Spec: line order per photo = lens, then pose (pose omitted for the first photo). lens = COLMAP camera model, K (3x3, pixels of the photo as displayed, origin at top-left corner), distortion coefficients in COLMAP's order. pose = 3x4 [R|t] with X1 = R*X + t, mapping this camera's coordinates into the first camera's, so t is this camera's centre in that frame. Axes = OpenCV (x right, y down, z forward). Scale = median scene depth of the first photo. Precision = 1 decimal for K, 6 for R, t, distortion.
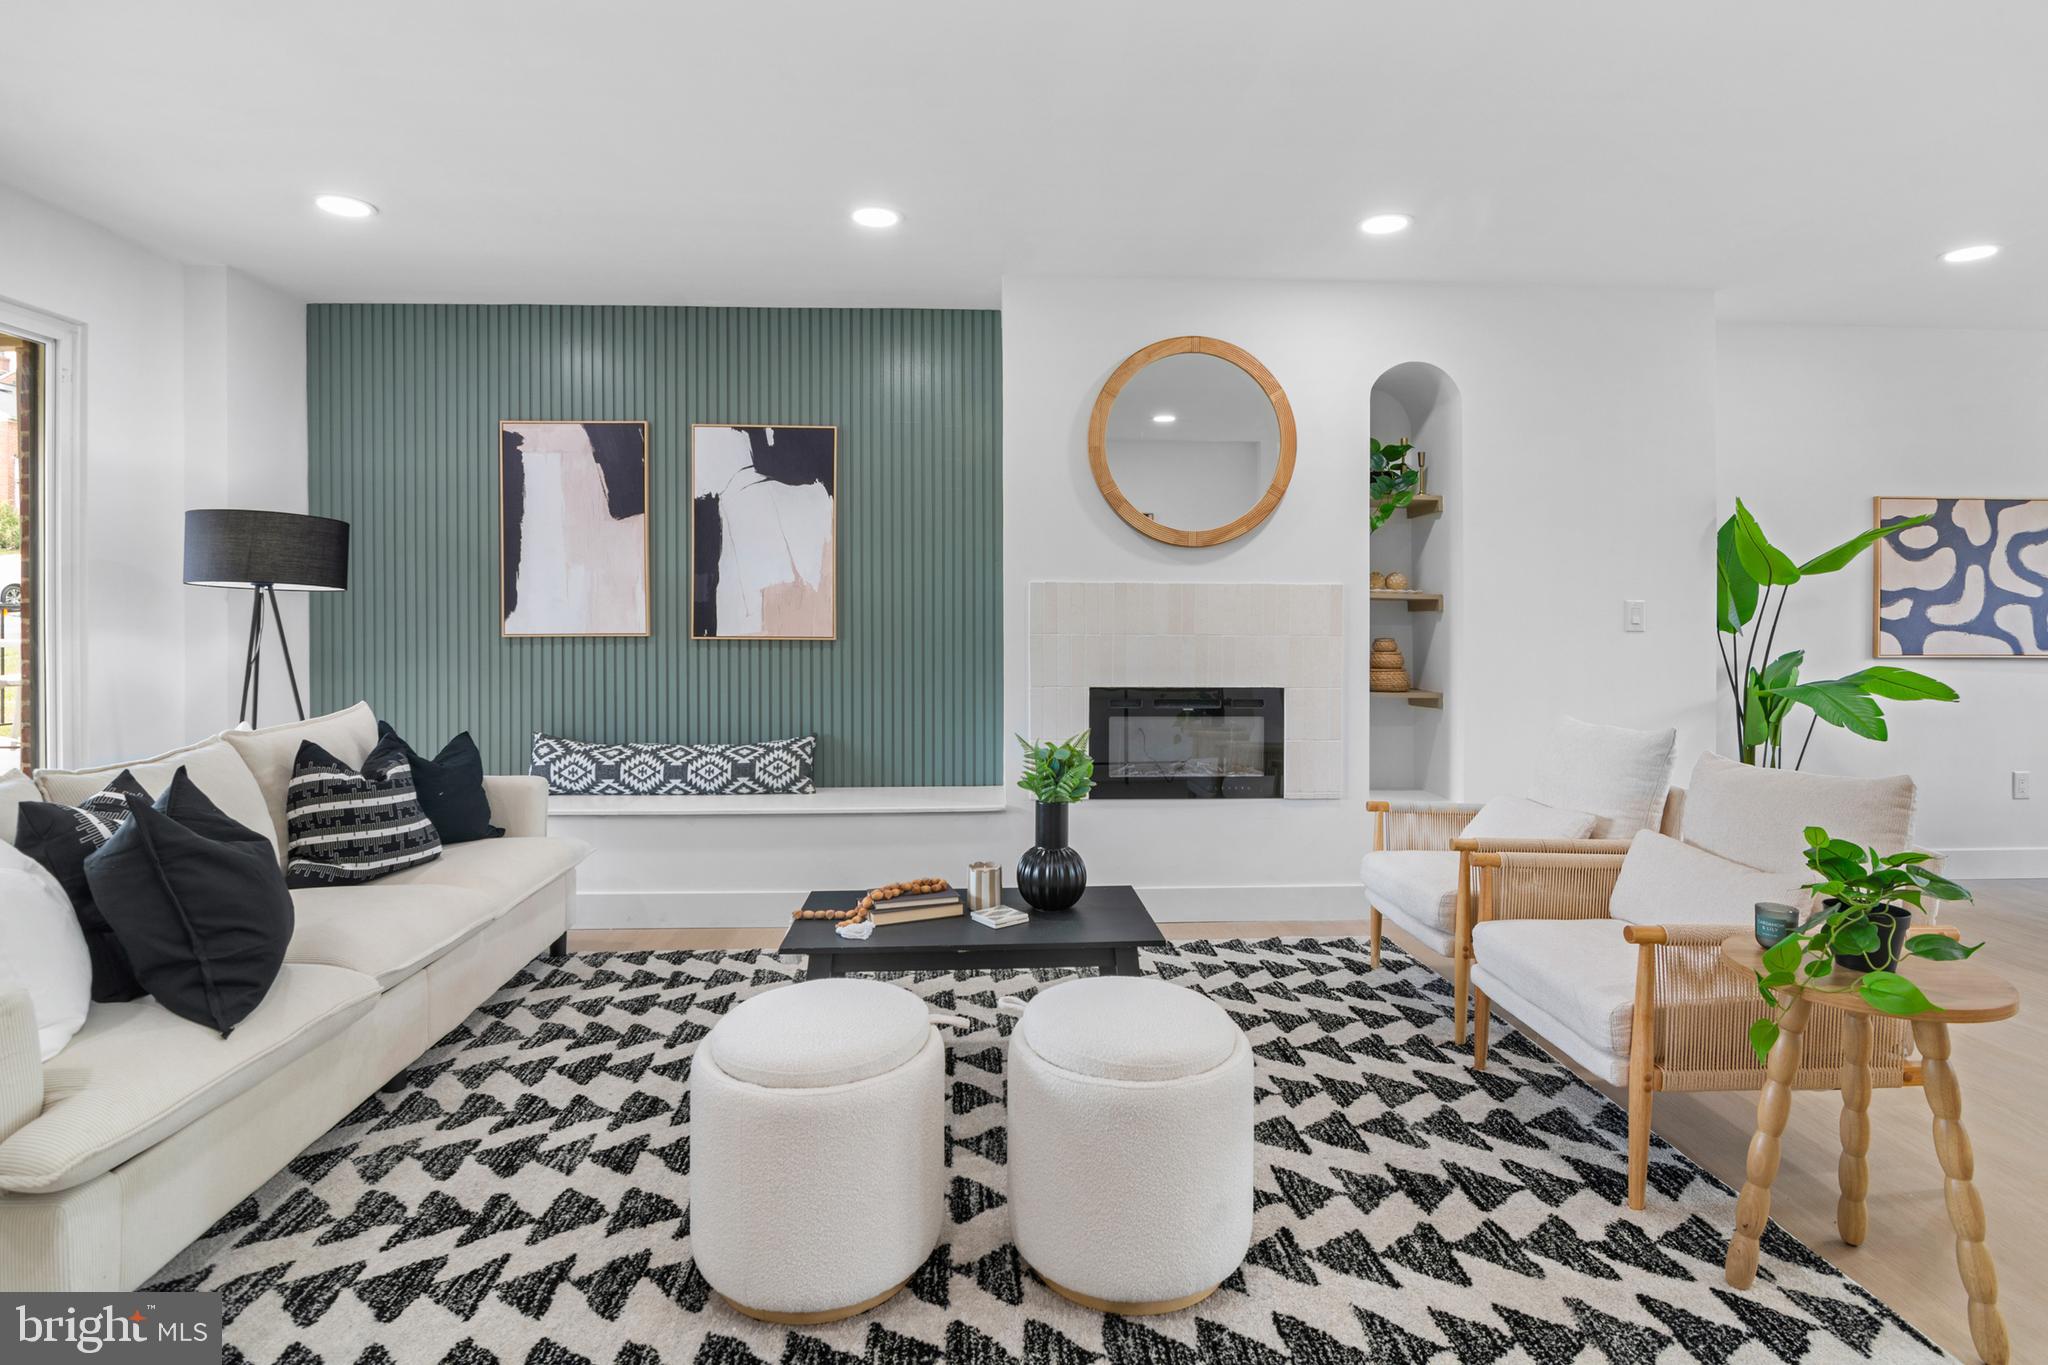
lens RADIAL K [[1012.1, 0, 1019.6], [0, 1012.1, 634.6], [0, 0, 1]] dist [-0.003543, -0.005849]
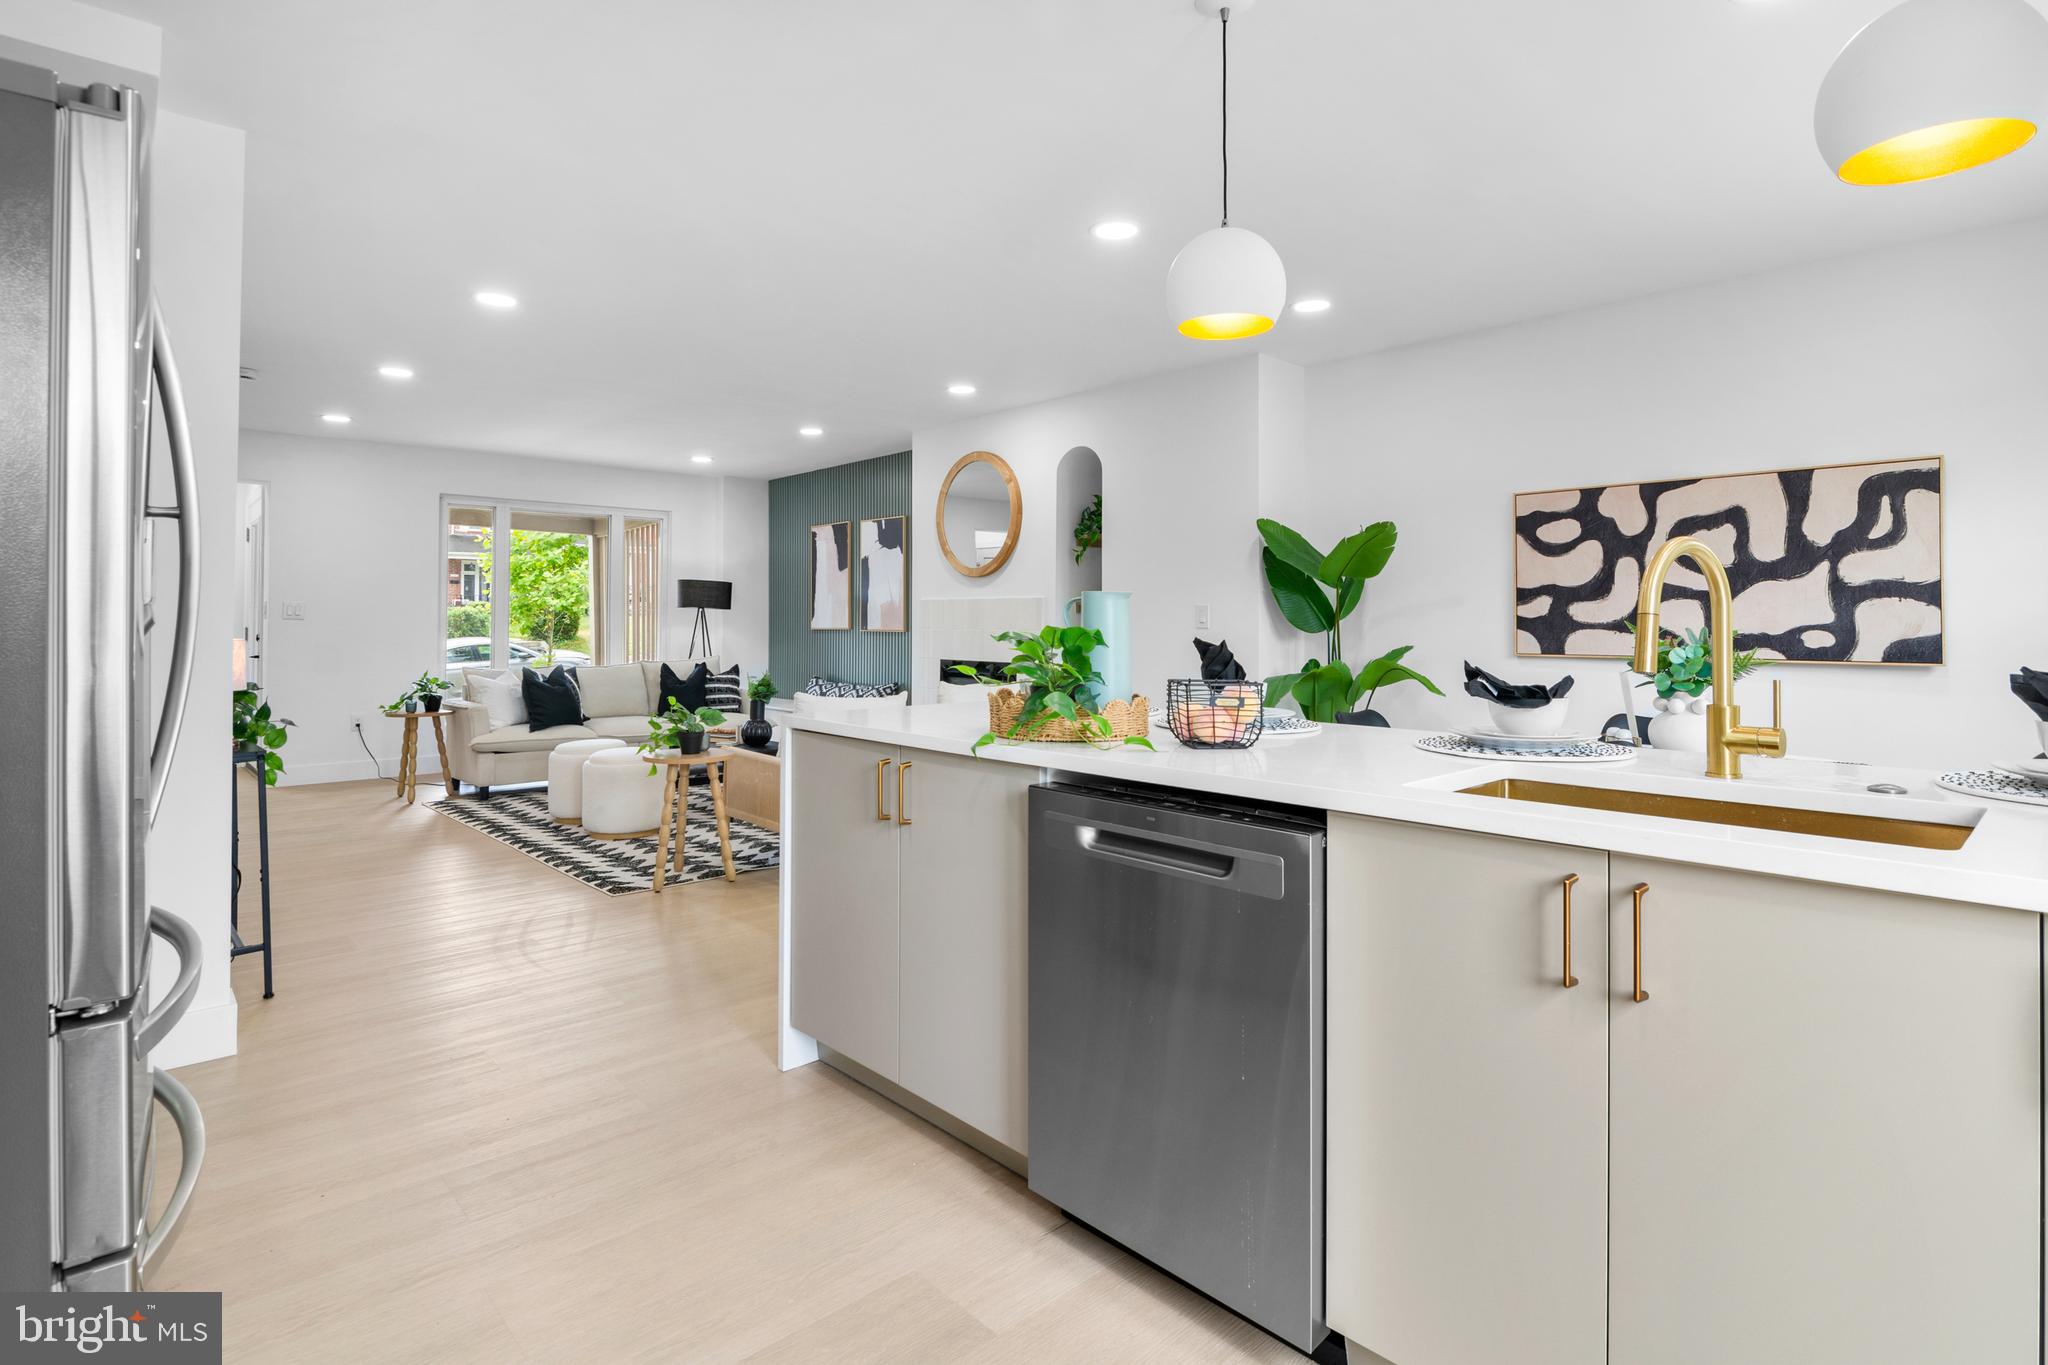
lens RADIAL K [[1012.1, 0, 1030.6], [0, 1012.1, 606.3], [0, 0, 1]] dist [-0.003543, -0.005849]
pose [[0.646184, -0.013155, -0.763068, 1.399304], [-0.006428, 0.999722, -0.022678, -0.000088], [0.763154, 0.019559, 0.645920, -0.013353]]
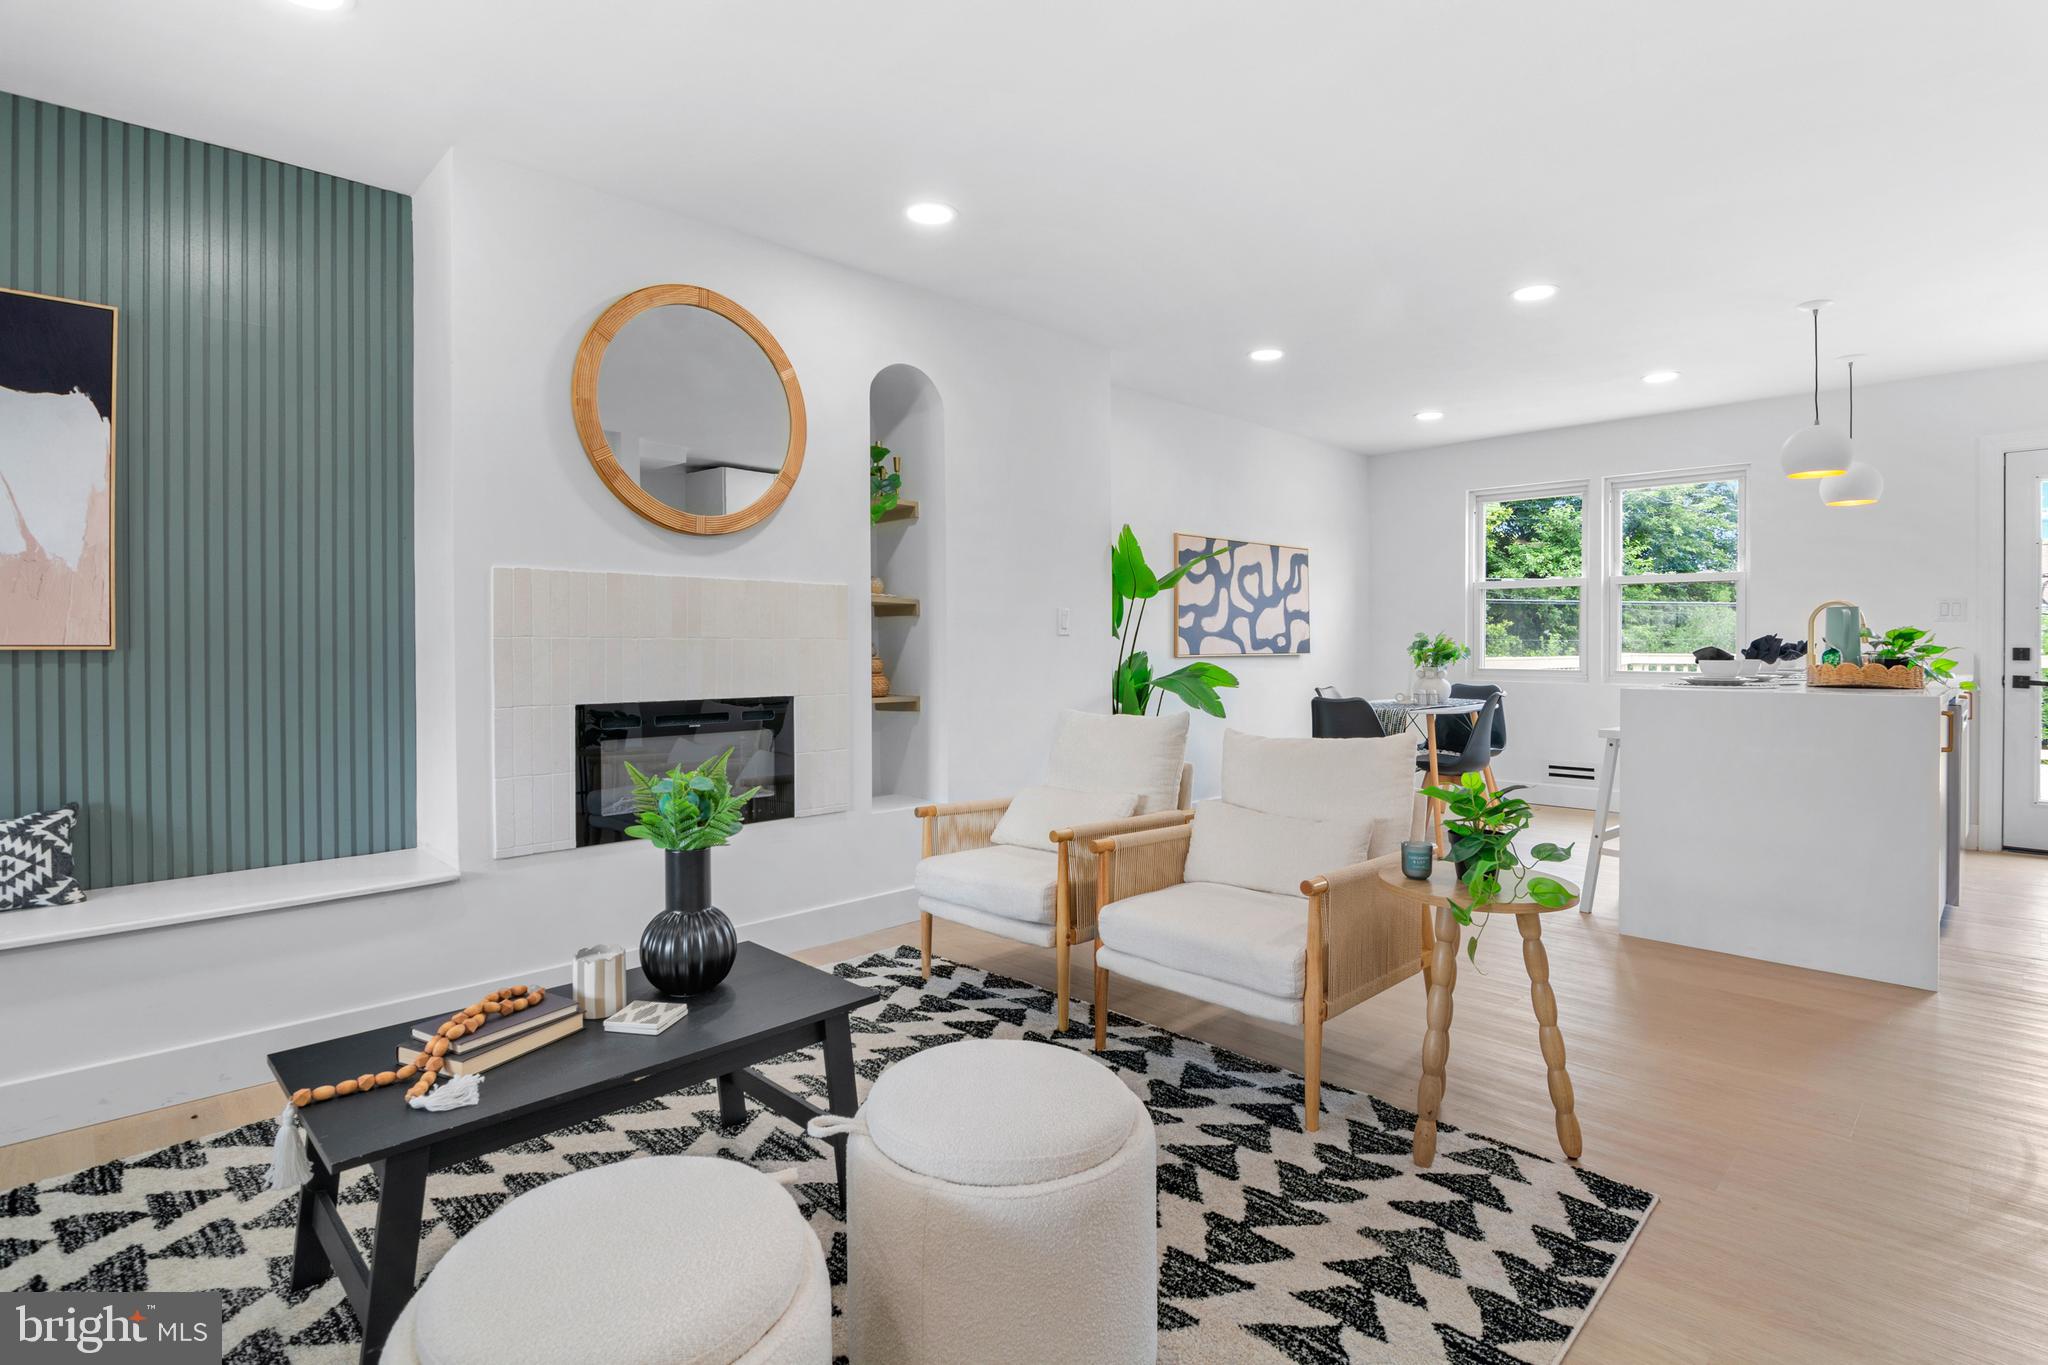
lens RADIAL K [[1012.1, 0, 1019.2], [0, 1012.1, 642.3], [0, 0, 1]] dist [-0.003543, -0.005849]
pose [[0.746464, -0.003746, 0.665416, -0.182065], [0.012084, 0.999896, -0.007927, 0.012853], [-0.665317, 0.013959, 0.746431, 0.172314]]
